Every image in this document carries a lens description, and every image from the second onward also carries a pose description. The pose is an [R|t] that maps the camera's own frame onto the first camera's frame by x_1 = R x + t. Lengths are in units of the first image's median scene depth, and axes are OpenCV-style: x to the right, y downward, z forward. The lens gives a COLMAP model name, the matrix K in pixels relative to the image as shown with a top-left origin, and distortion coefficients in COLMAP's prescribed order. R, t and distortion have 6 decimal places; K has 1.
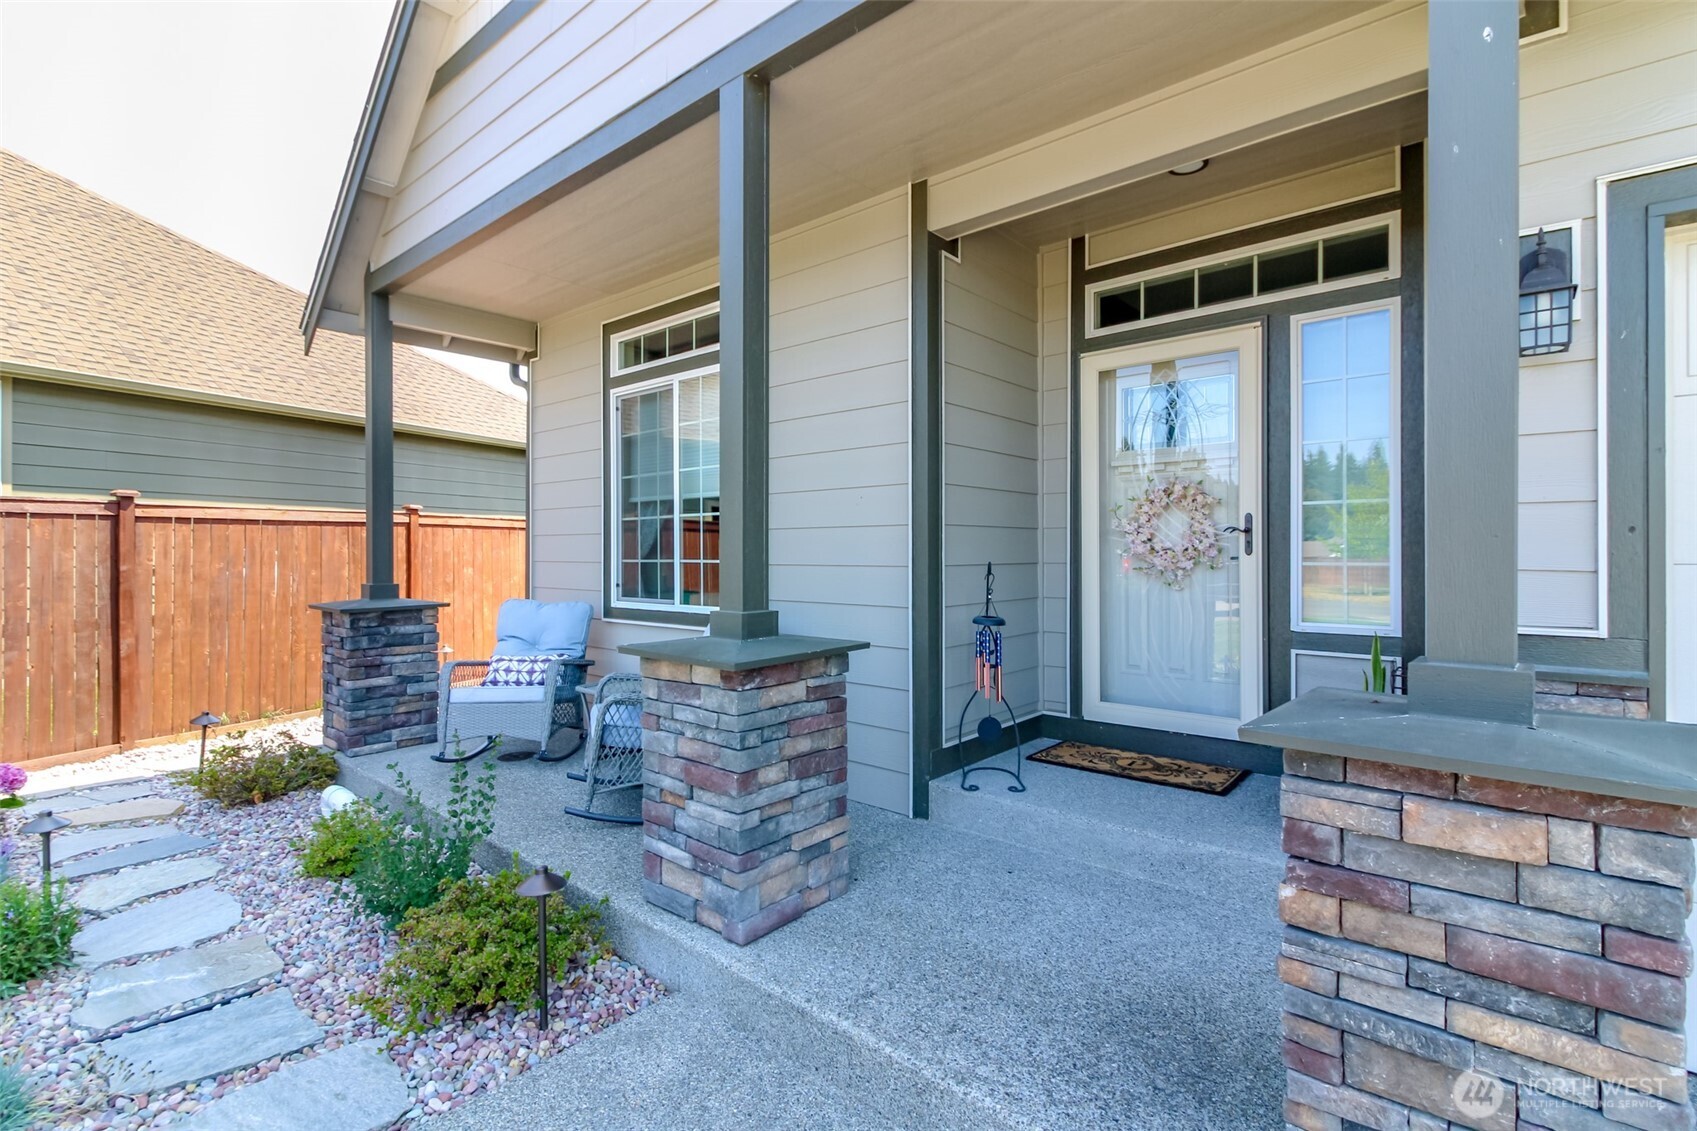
lens RADIAL K [[780.8, 0, 838.9], [0, 780.8, 554.8], [0, 0, 1]] dist [0.000977, 0.000220]
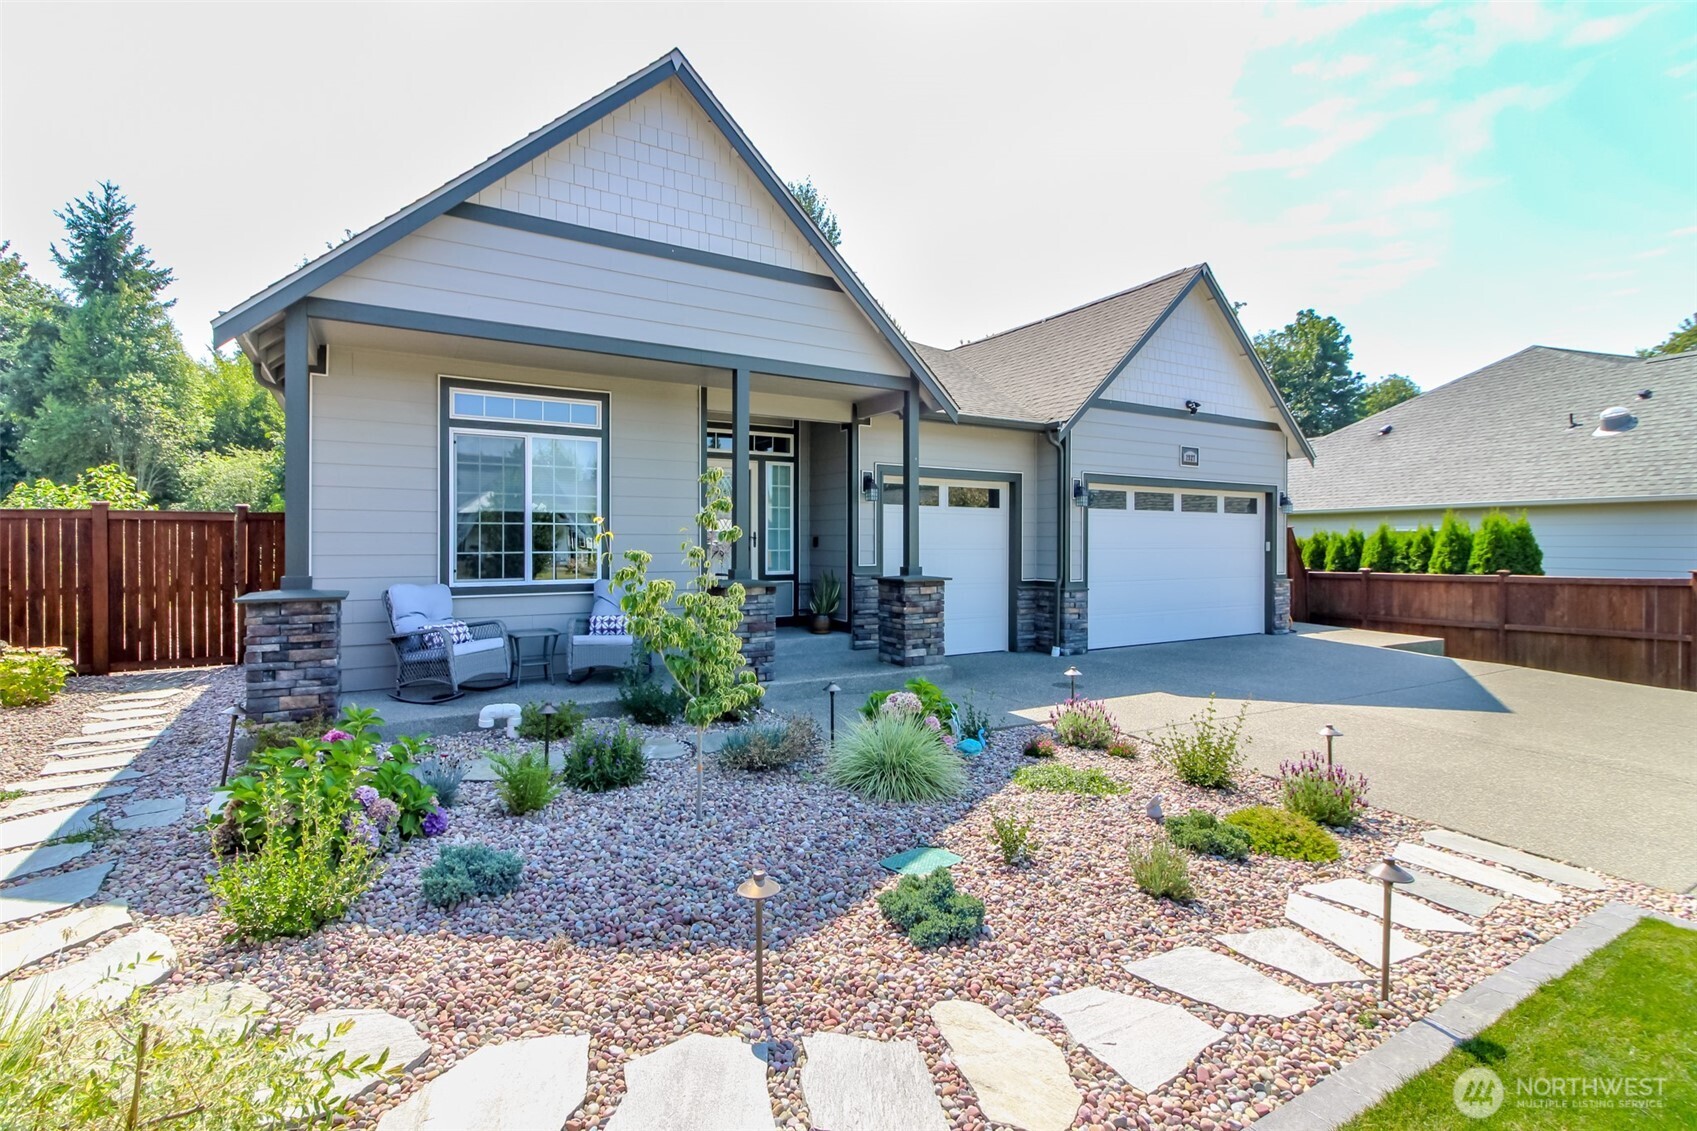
lens RADIAL K [[780.8, 0, 838.9], [0, 780.8, 554.8], [0, 0, 1]] dist [0.000977, 0.000220]
pose [[0.294472, -0.012801, 0.955574, -1.526373], [0.003544, 0.999918, 0.012303, -0.004323], [-0.955654, -0.000236, 0.294493, -0.052172]]
